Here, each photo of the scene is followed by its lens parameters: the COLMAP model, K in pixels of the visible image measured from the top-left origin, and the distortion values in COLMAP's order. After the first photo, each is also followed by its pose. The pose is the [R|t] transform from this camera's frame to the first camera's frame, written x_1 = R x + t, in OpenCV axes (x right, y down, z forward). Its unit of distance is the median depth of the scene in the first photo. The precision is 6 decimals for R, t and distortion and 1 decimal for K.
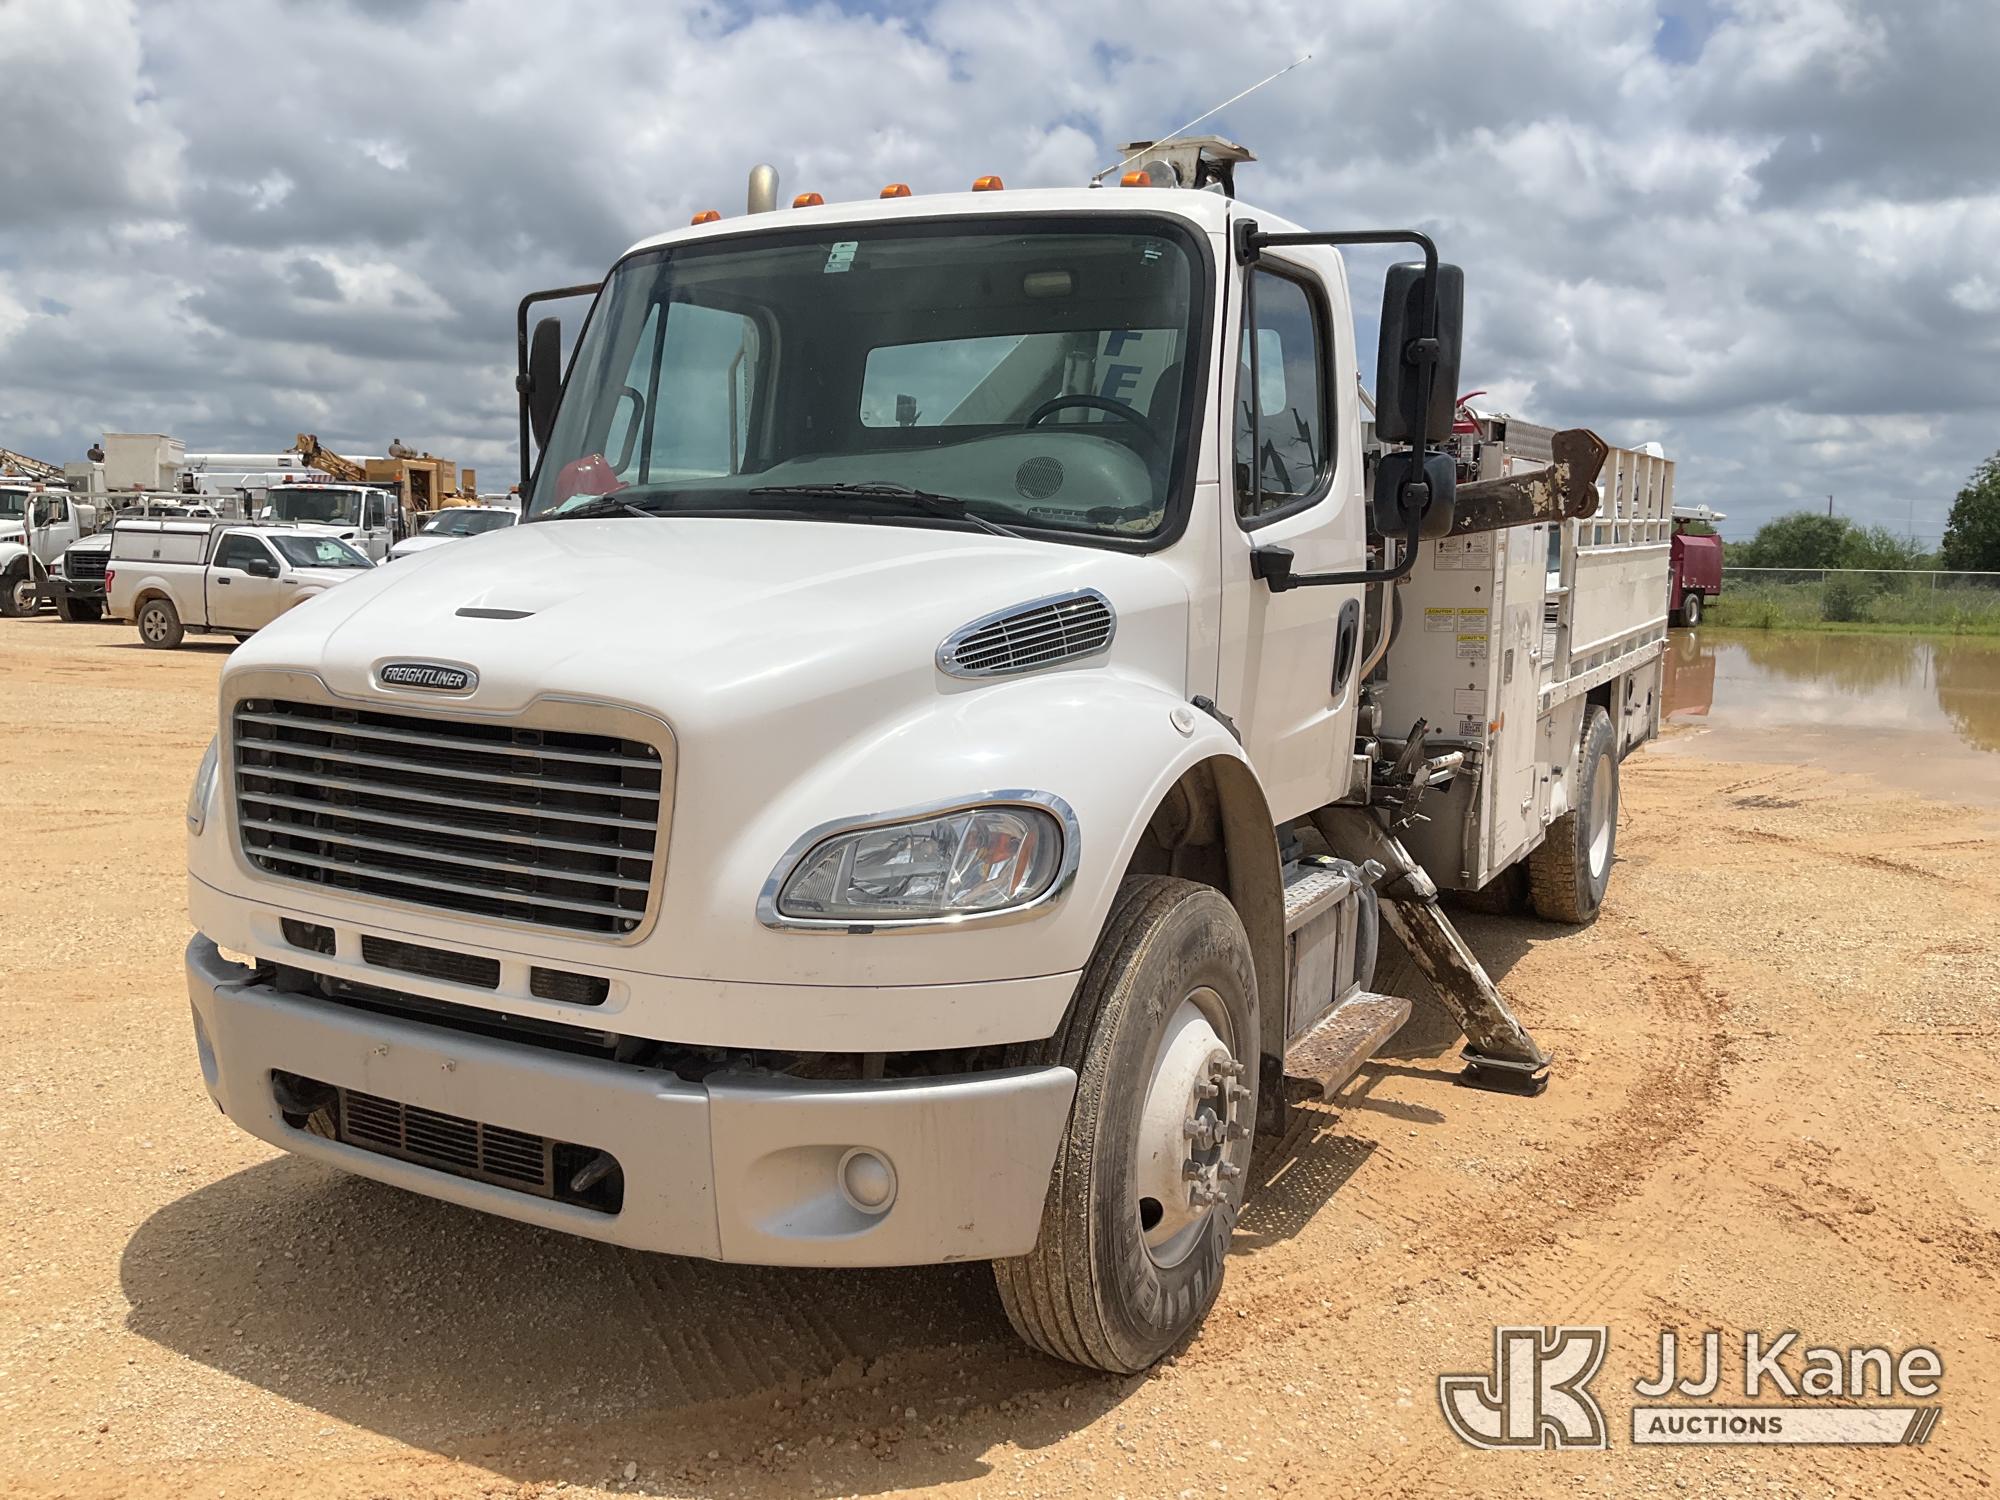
lens RADIAL K [[1594.0, 0, 997.8], [0, 1594.0, 740.9], [0, 0, 1]] dist [0.139195, 0.005604]
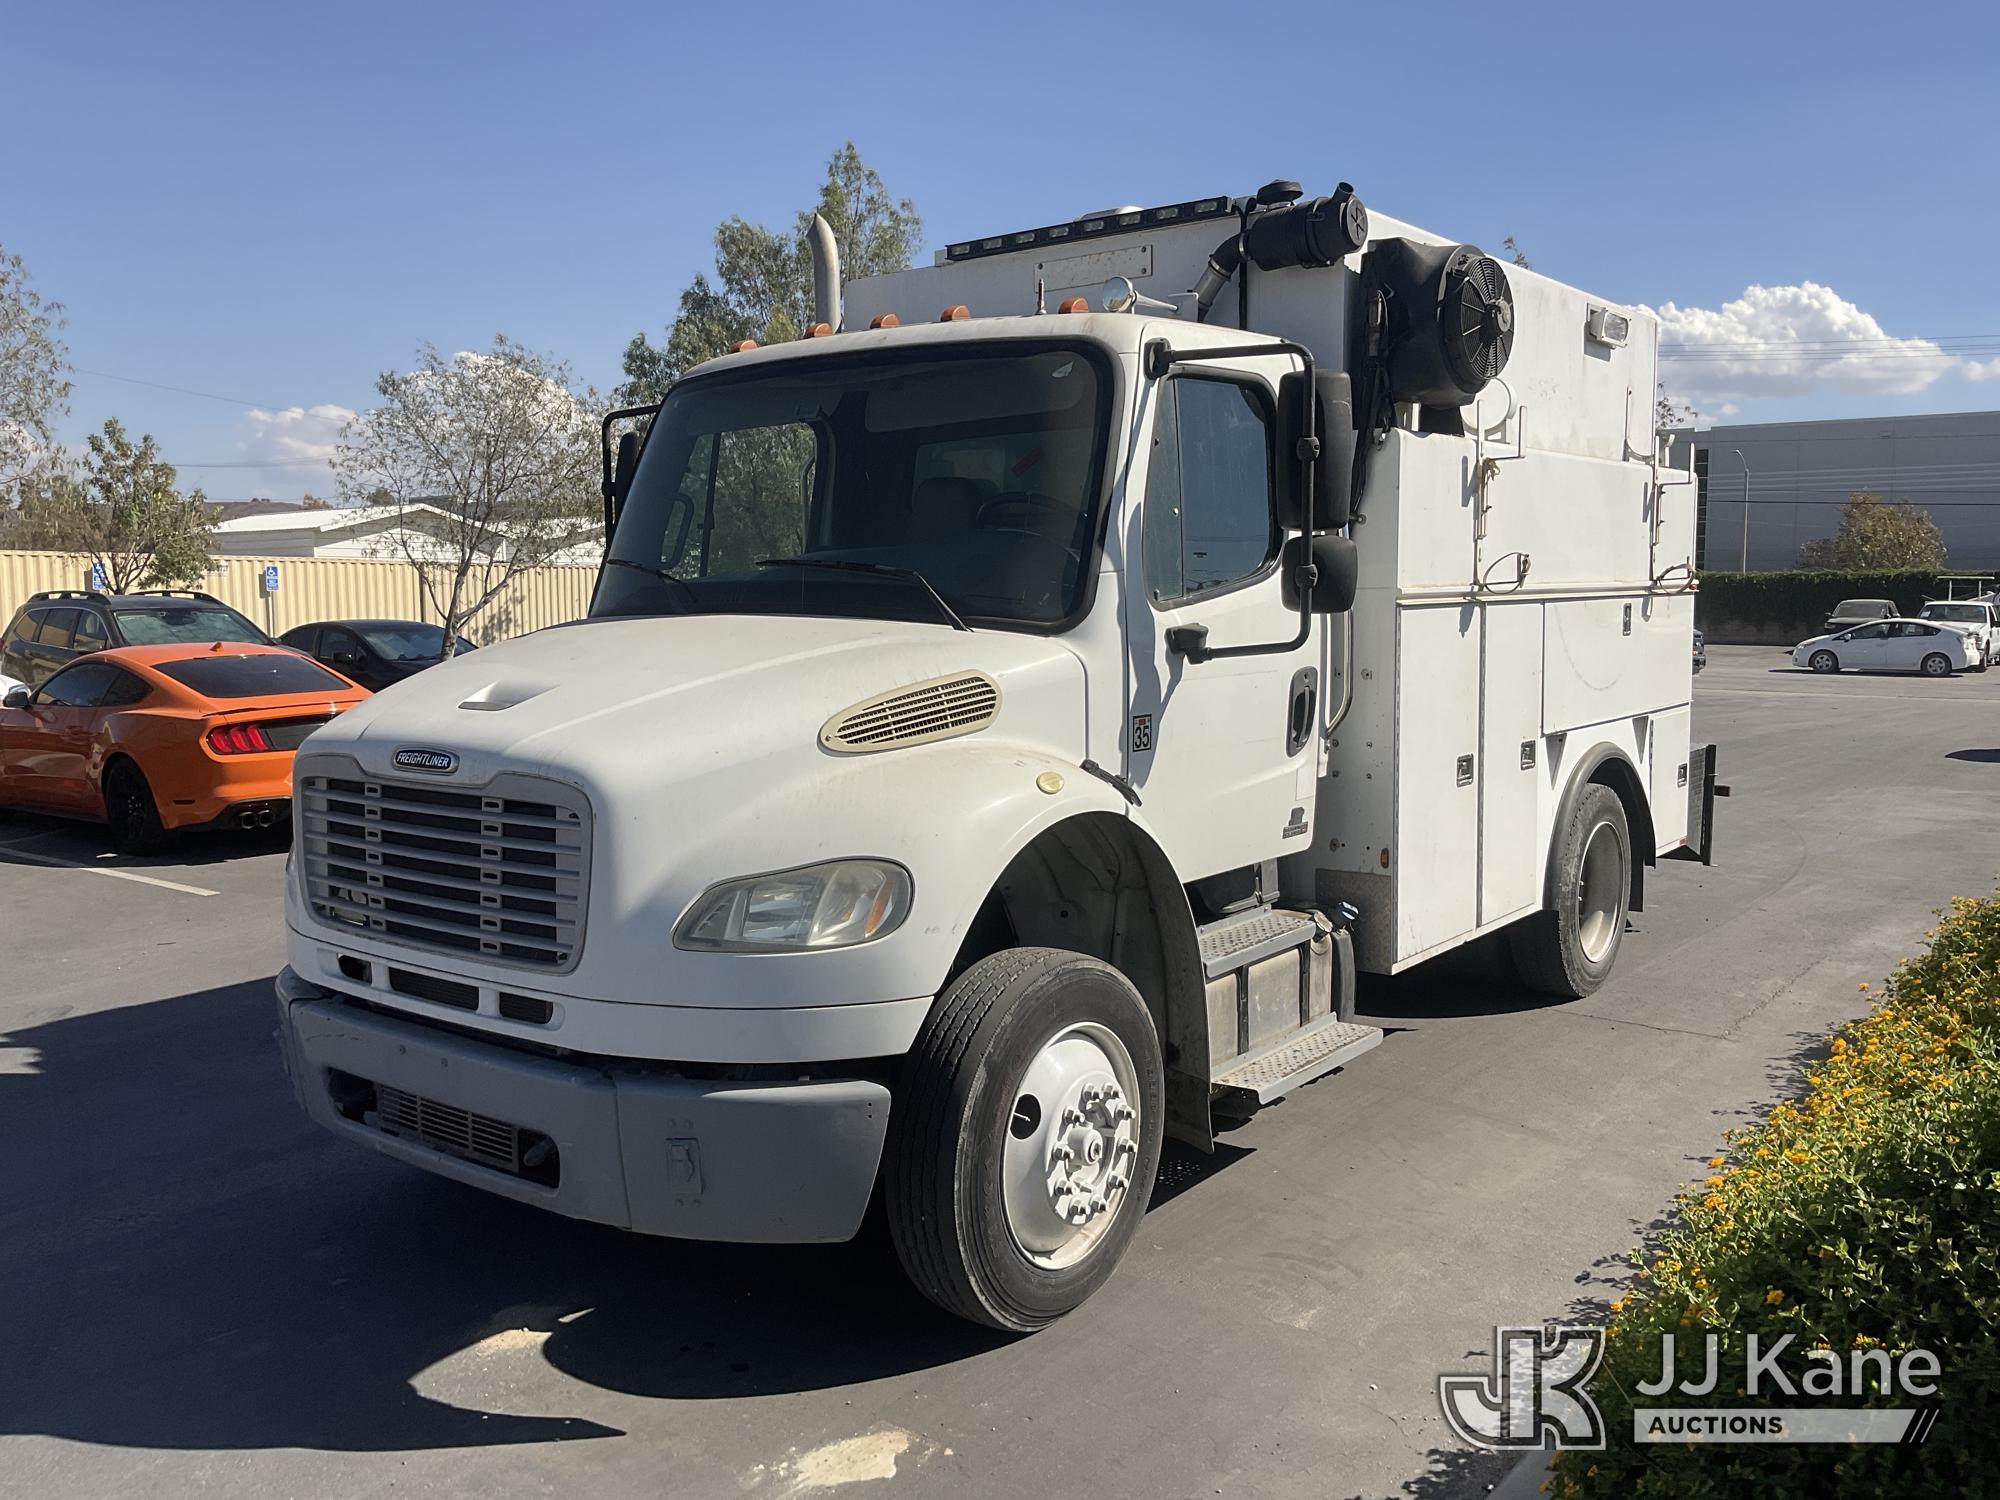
lens RADIAL K [[1714.6, 0, 1010.2], [0, 1714.6, 760.1], [0, 0, 1]] dist [-0.016196, -0.006062]
pose [[0.988941, -0.018561, -0.147146, 0.272309], [0.015022, 0.999571, -0.025132, 0.000619], [0.147549, 0.022643, 0.988795, -0.222489]]
